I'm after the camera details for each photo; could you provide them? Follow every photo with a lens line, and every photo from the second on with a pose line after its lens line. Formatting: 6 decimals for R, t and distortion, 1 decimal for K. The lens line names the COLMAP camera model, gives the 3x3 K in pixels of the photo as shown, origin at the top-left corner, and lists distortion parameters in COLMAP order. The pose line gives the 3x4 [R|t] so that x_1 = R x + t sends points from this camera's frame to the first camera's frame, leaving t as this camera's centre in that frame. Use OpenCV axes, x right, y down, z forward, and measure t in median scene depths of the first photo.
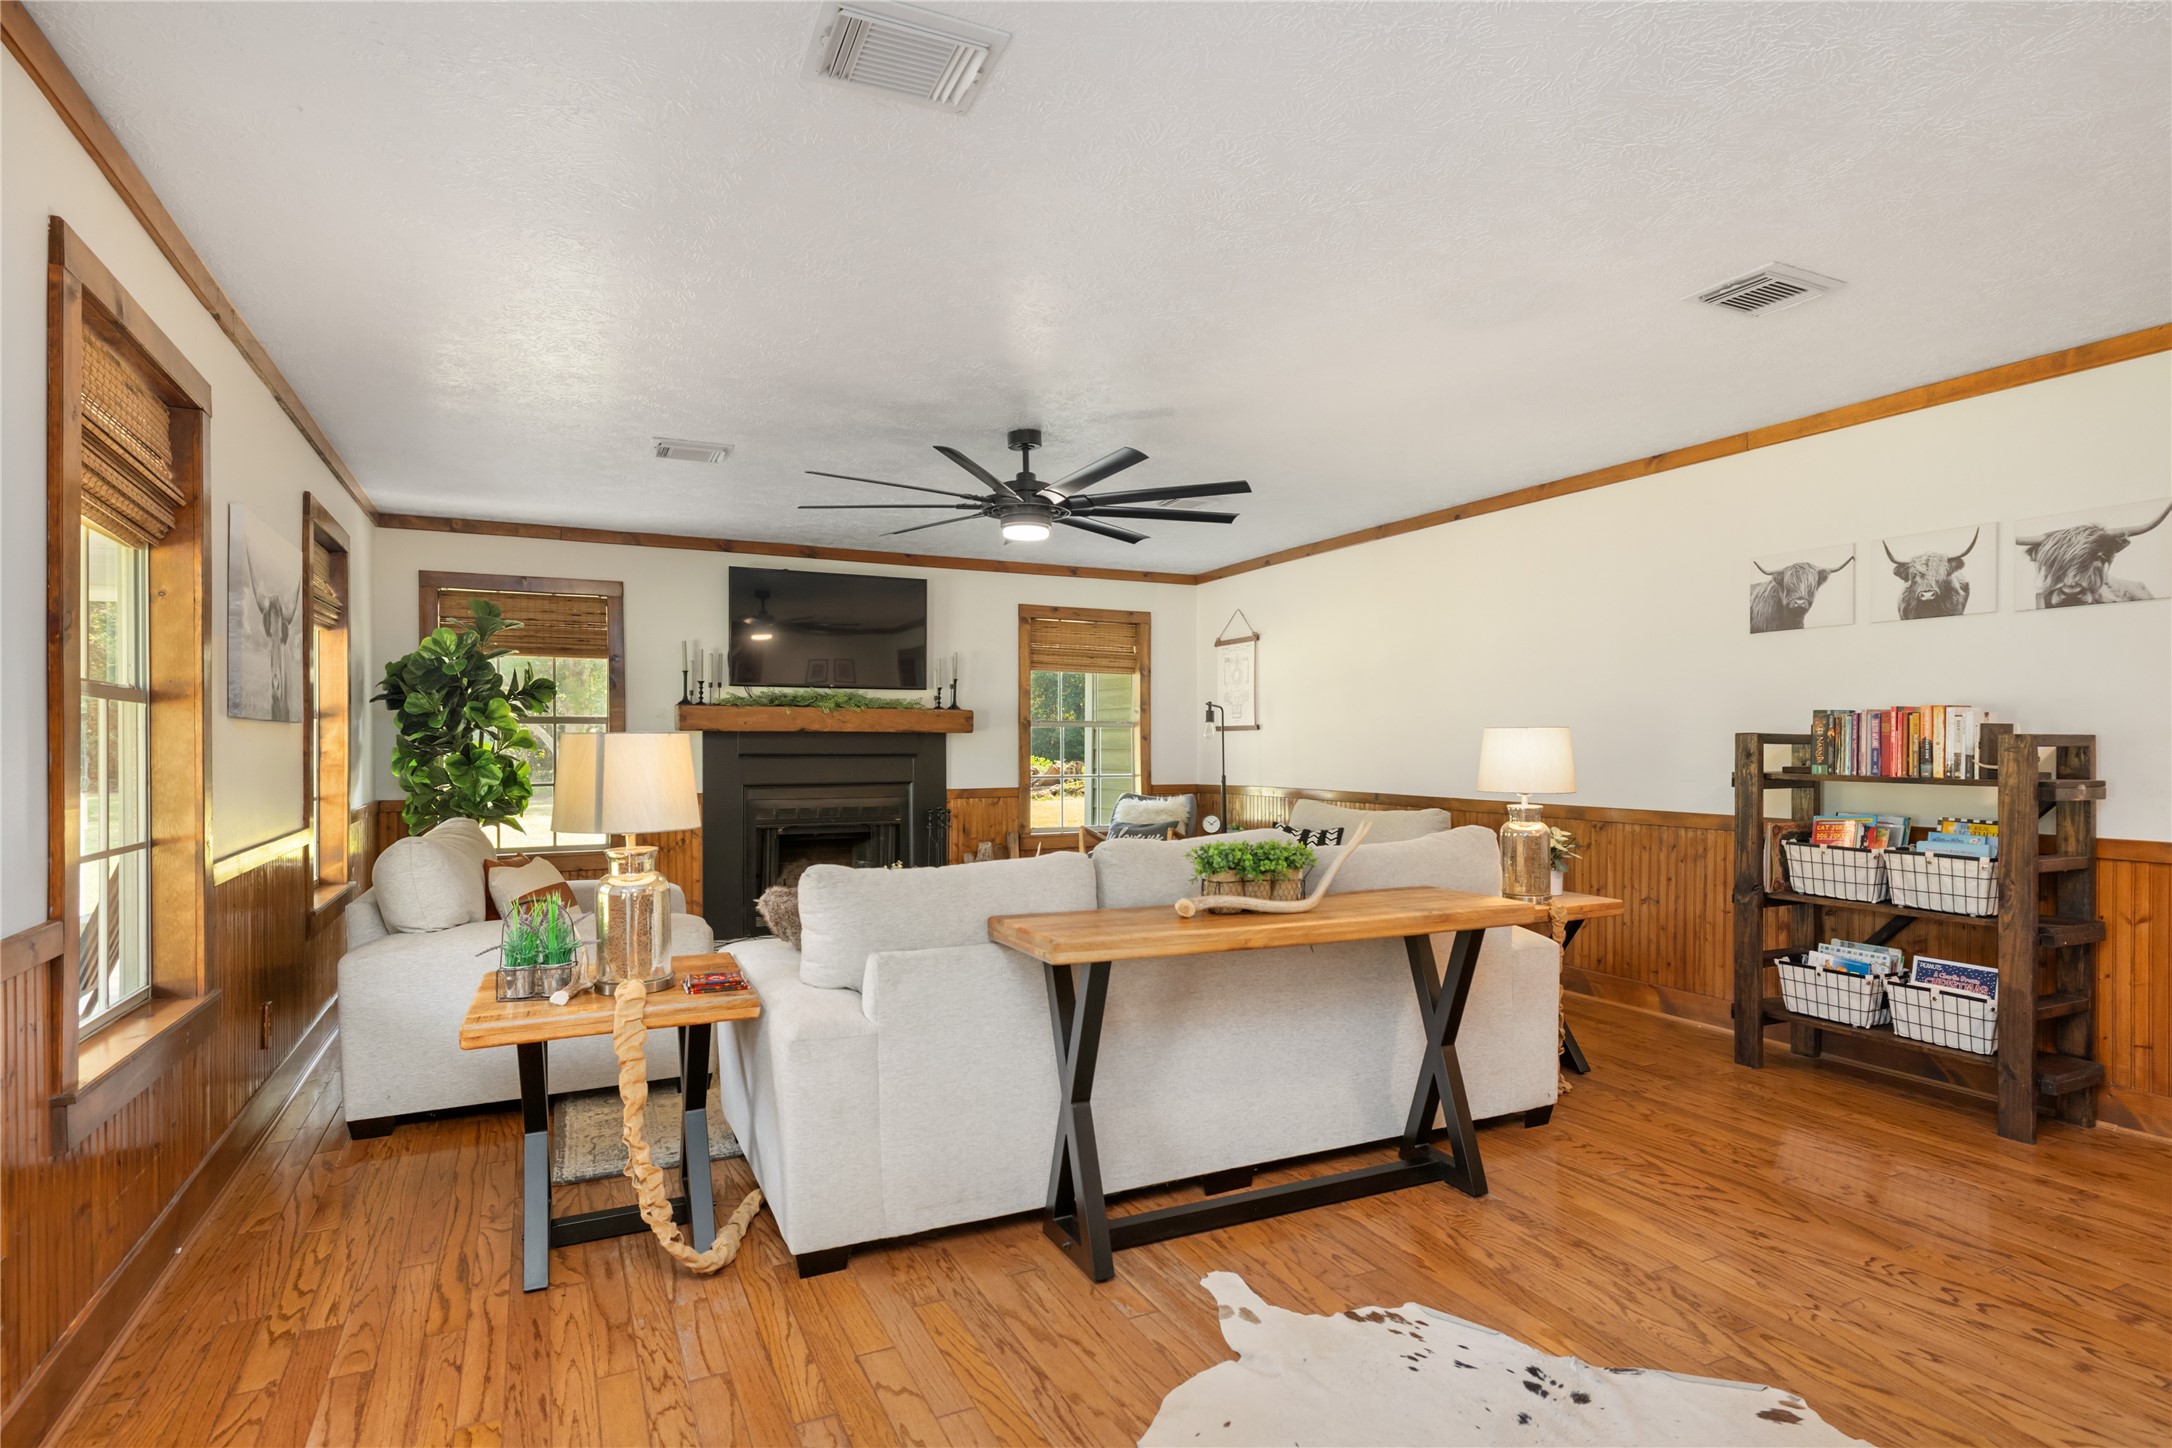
lens RADIAL K [[1138.8, 0, 1085.3], [0, 1138.8, 739.4], [0, 0, 1]] dist [0.001433, -0.001364]
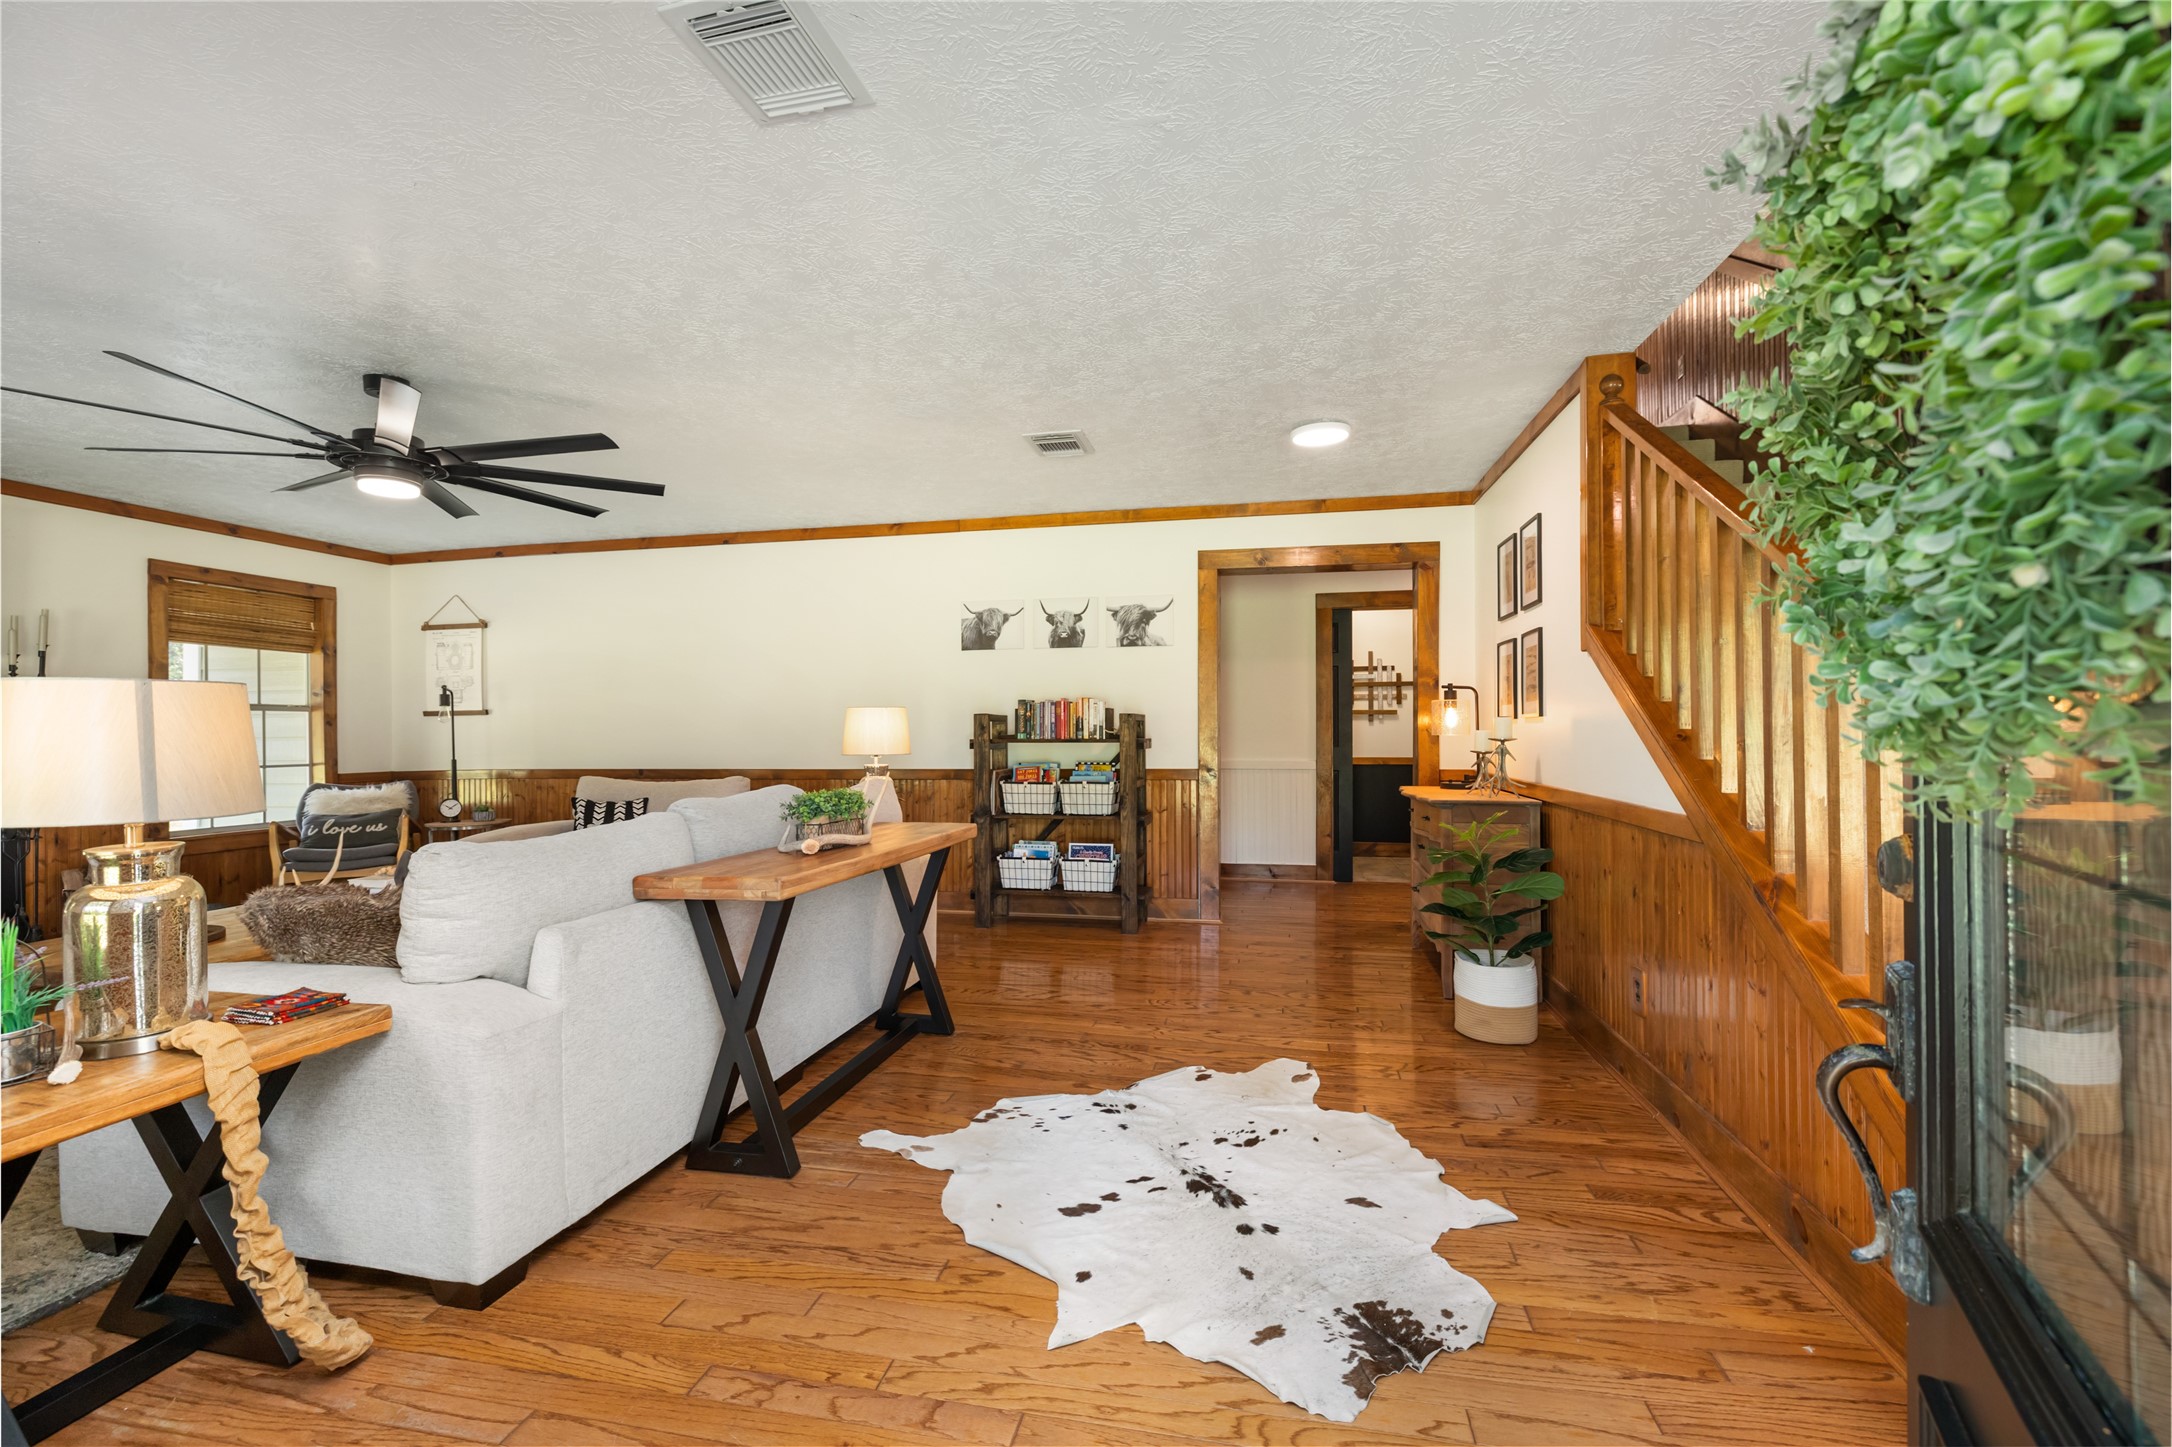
lens RADIAL K [[919.8, 0, 1084.5], [0, 919.8, 721.5], [0, 0, 1]] dist [0.002849, -0.000203]
pose [[0.608374, 0.004211, 0.793639, -0.377488], [0.007020, 0.999918, -0.010687, 0.022082], [-0.793619, 0.012073, 0.608295, 0.138686]]
